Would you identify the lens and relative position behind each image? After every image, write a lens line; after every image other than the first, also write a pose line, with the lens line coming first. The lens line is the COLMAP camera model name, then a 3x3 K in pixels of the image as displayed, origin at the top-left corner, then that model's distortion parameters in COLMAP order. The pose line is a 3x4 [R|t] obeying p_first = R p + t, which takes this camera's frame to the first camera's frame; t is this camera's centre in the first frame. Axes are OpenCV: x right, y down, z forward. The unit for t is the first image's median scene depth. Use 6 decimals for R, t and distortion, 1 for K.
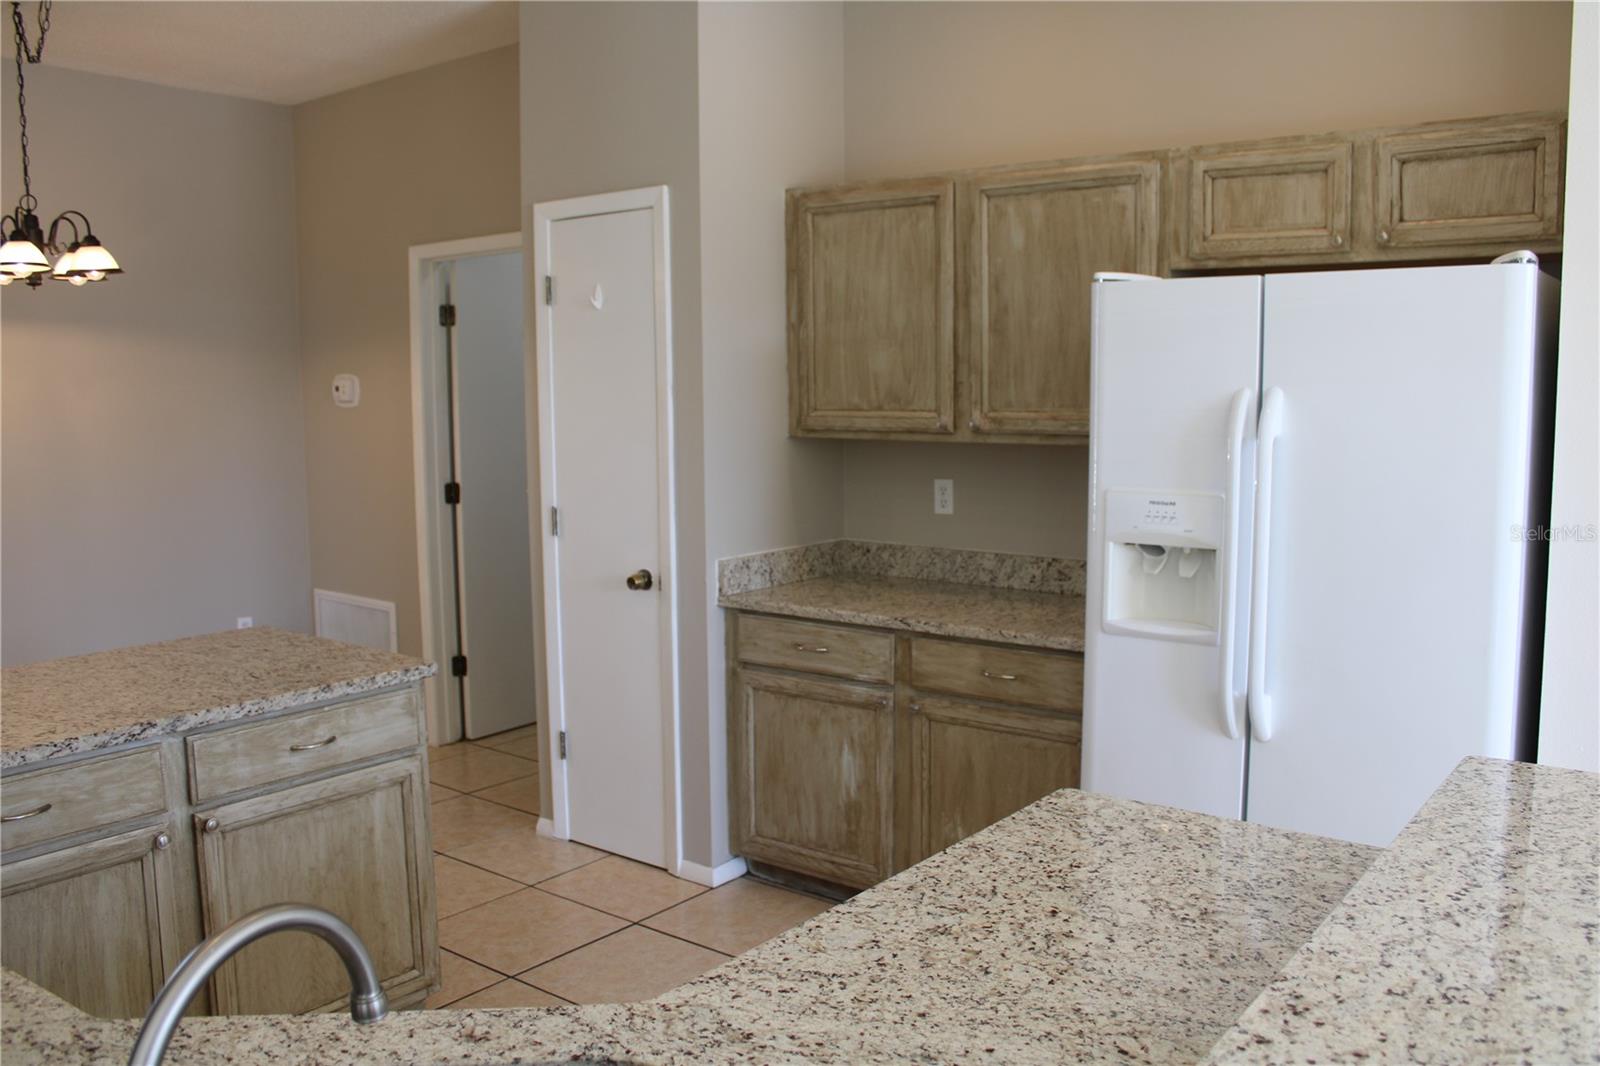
lens RADIAL K [[1340.1, 0, 808.1], [0, 1340.1, 521.7], [0, 0, 1]] dist [-0.167304, 0.147347]
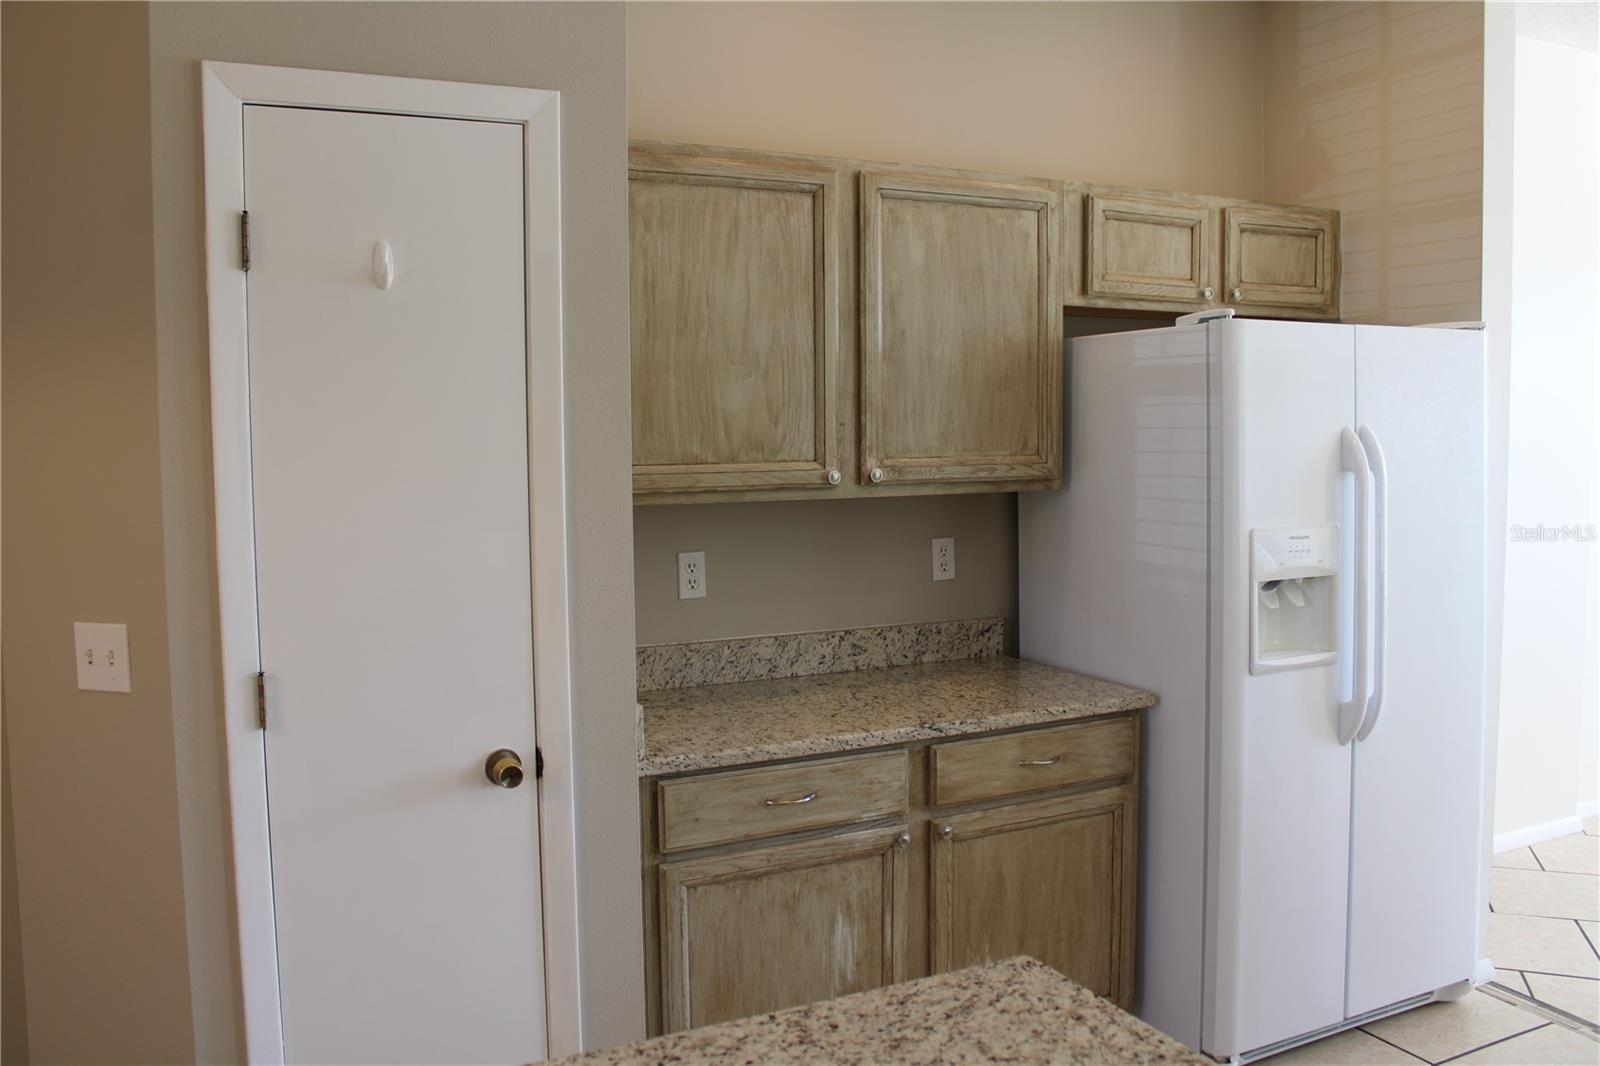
lens RADIAL K [[1340.1, 0, 808.1], [0, 1340.1, 521.7], [0, 0, 1]] dist [-0.167304, 0.147347]
pose [[0.429502, -0.063156, 0.900855, -0.628296], [0.100754, 0.994675, 0.021697, -0.066697], [-0.897428, 0.081446, 0.433578, 0.689780]]
